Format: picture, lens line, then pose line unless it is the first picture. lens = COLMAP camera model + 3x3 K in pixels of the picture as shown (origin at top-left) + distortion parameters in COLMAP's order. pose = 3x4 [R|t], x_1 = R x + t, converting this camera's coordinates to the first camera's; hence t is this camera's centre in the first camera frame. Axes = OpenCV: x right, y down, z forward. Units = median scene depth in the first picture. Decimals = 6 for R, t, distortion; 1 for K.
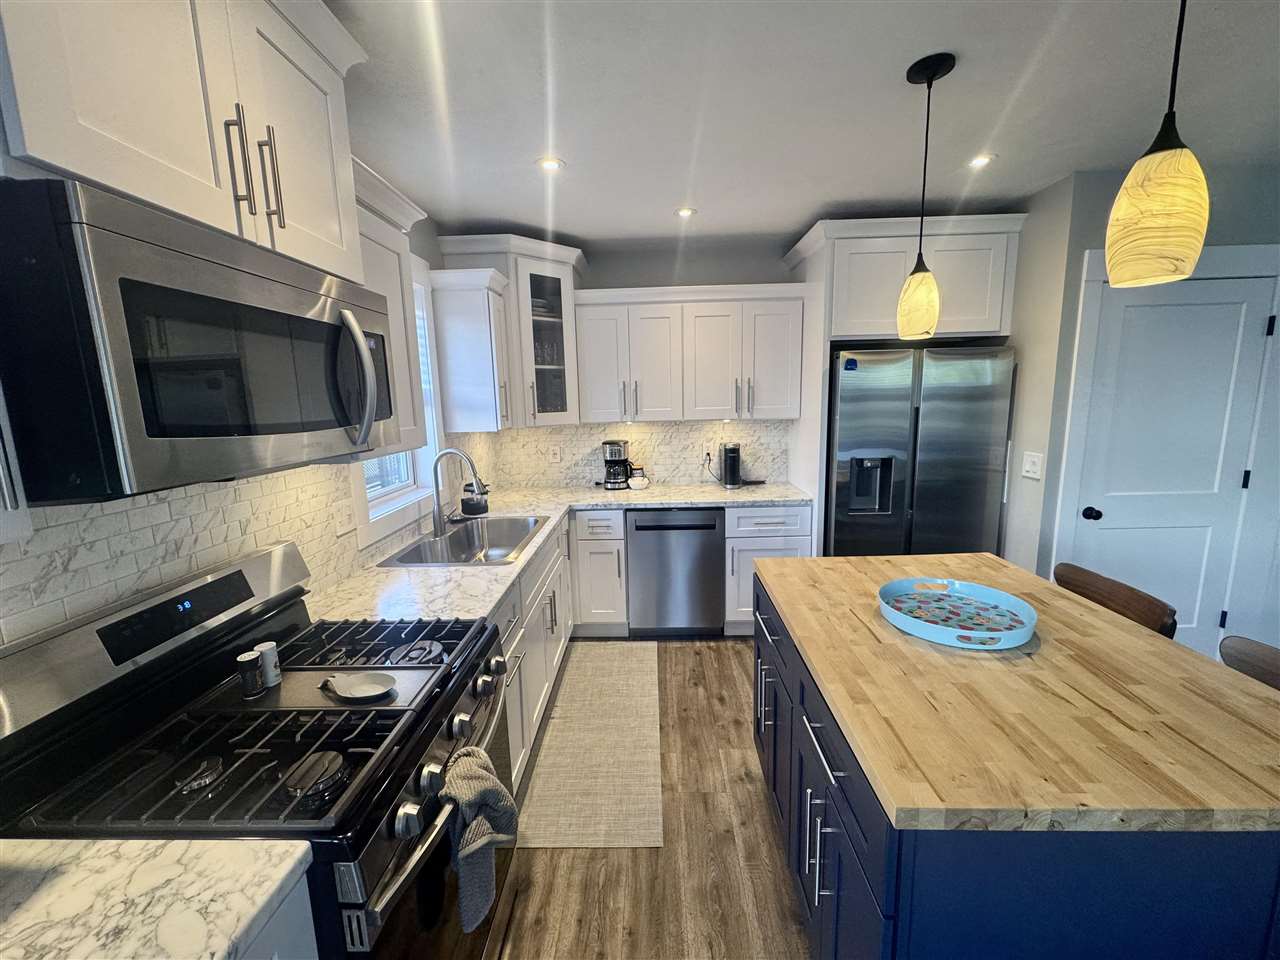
lens RADIAL K [[512.4, 0, 640.3], [0, 512.4, 477.0], [0, 0, 1]] dist [0.000051, 0.000000]
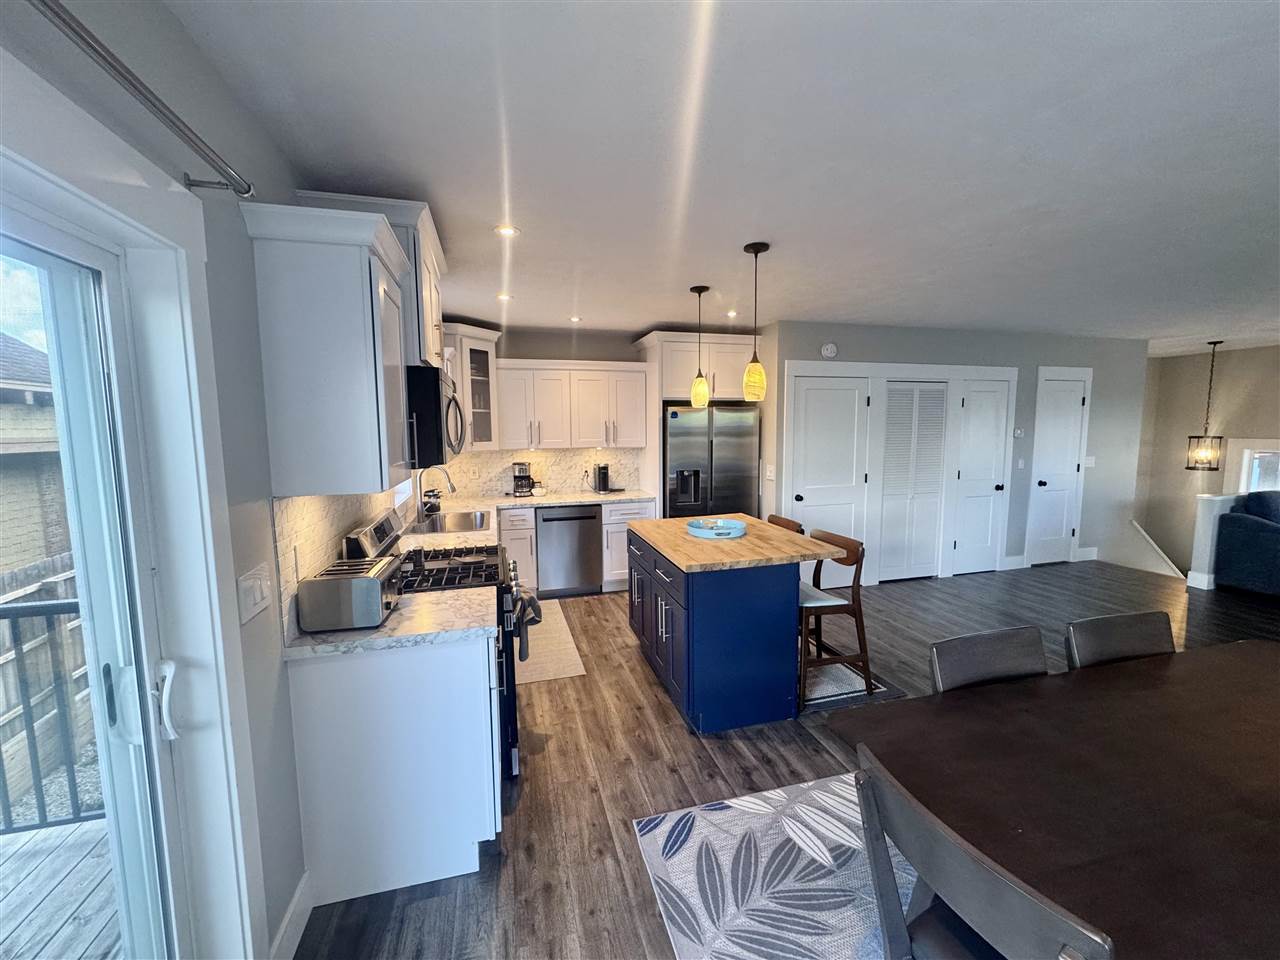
lens RADIAL K [[512.4, 0, 644.2], [0, 512.4, 474.7], [0, 0, 1]] dist [0.000051, 0.000000]
pose [[0.952573, -0.012322, 0.304060, -0.177203], [0.032841, 0.997507, -0.062462, 0.070605], [-0.302532, 0.069485, 0.950603, -0.497229]]
